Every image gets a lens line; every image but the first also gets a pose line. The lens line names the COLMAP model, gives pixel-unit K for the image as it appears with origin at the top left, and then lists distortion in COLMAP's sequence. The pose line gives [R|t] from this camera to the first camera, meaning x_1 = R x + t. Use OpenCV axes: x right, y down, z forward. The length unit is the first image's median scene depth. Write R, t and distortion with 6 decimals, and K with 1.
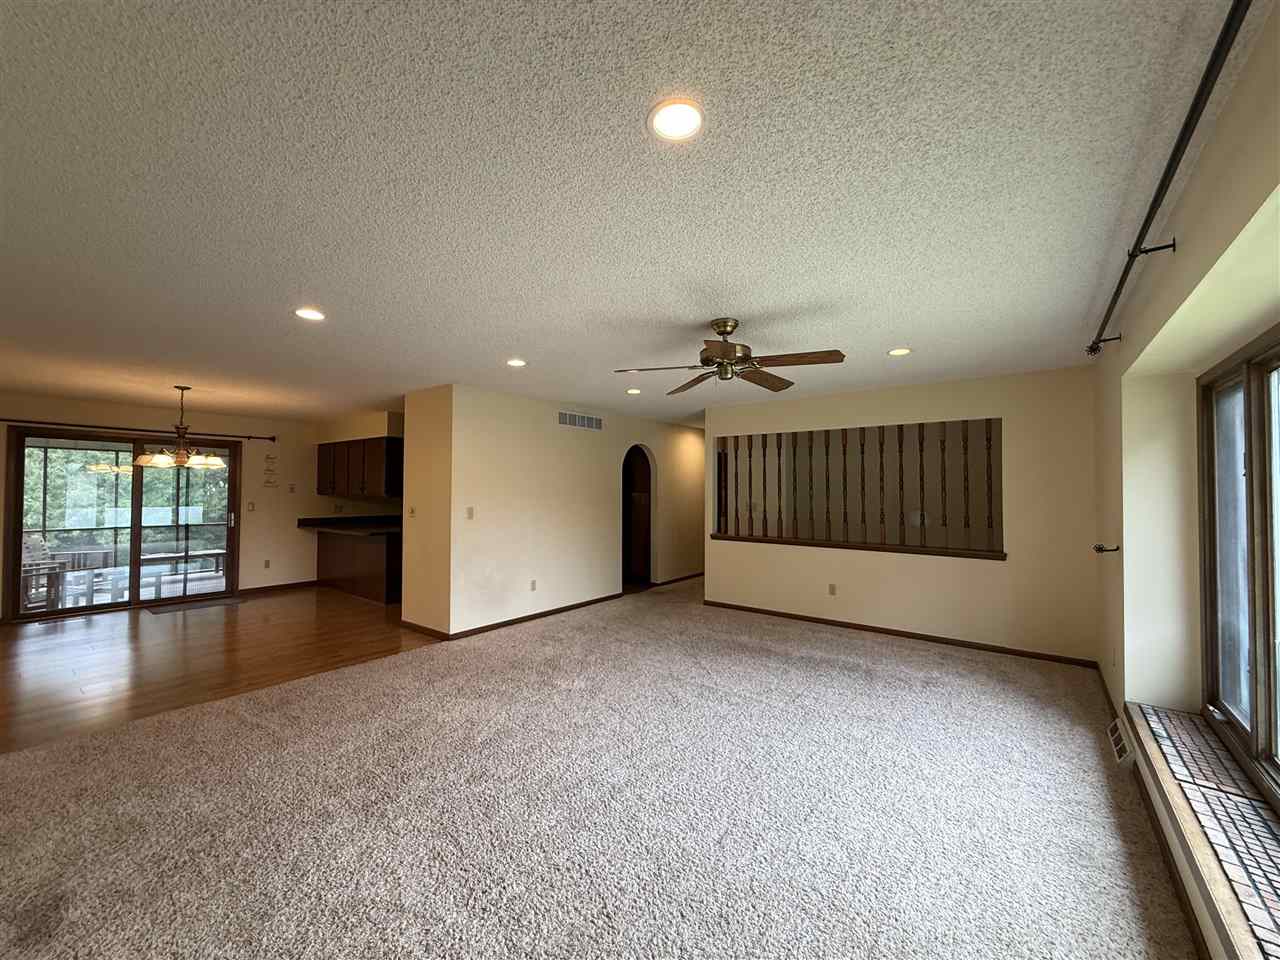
lens RADIAL K [[507.7, 0, 638.6], [0, 507.7, 479.6], [0, 0, 1]] dist [-0.006000, 0.001277]
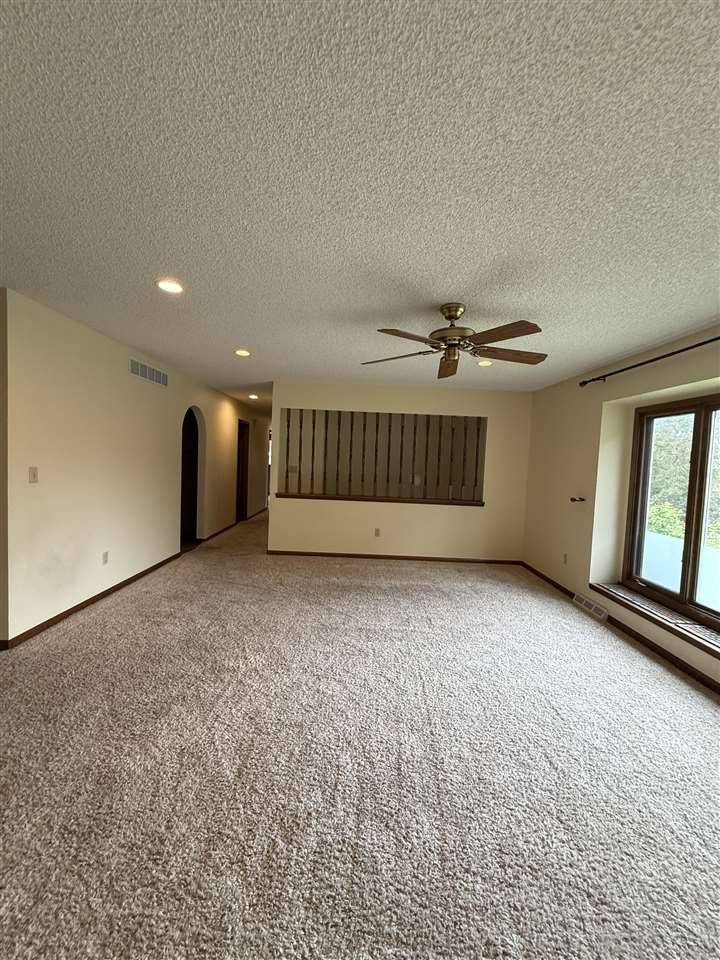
lens RADIAL K [[380.8, 0, 361.3], [0, 380.8, 479.4], [0, 0, 1]] dist [-0.006000, 0.001277]
pose [[0.786913, -0.002620, 0.617058, -0.320321], [-0.052071, 0.996142, 0.070635, 0.008402], [-0.614863, -0.087714, 0.783741, 0.287308]]
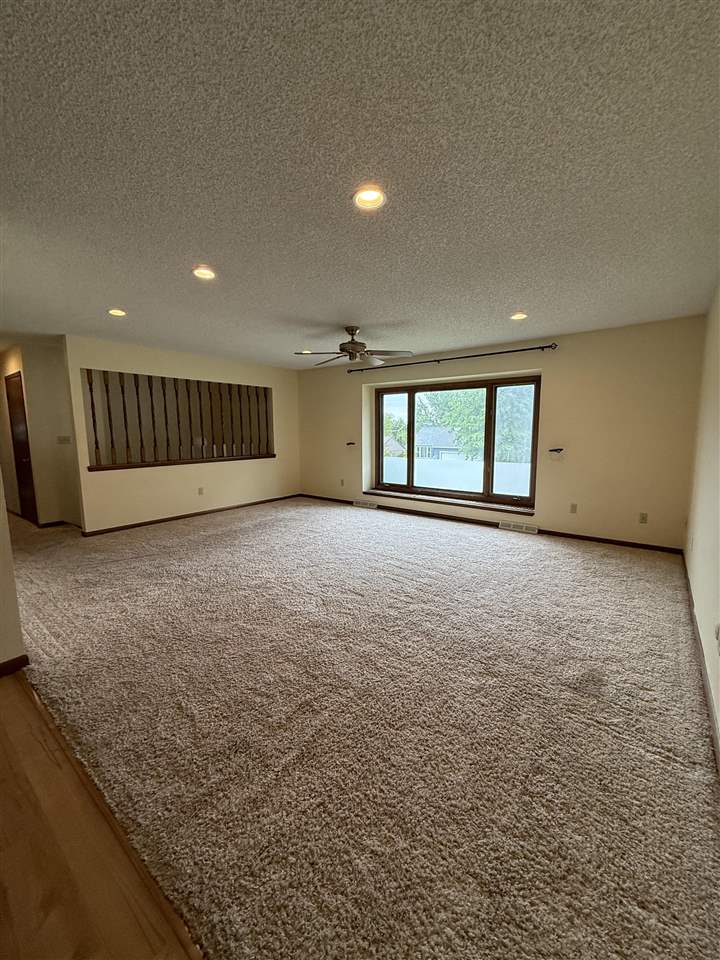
lens RADIAL K [[380.8, 0, 359.7], [0, 380.8, 478.4], [0, 0, 1]] dist [-0.006000, 0.001277]
pose [[0.009201, -0.133888, 0.990954, -0.821920], [-0.015722, 0.990854, 0.134021, 0.028161], [-0.999834, -0.016813, 0.007012, 0.618811]]
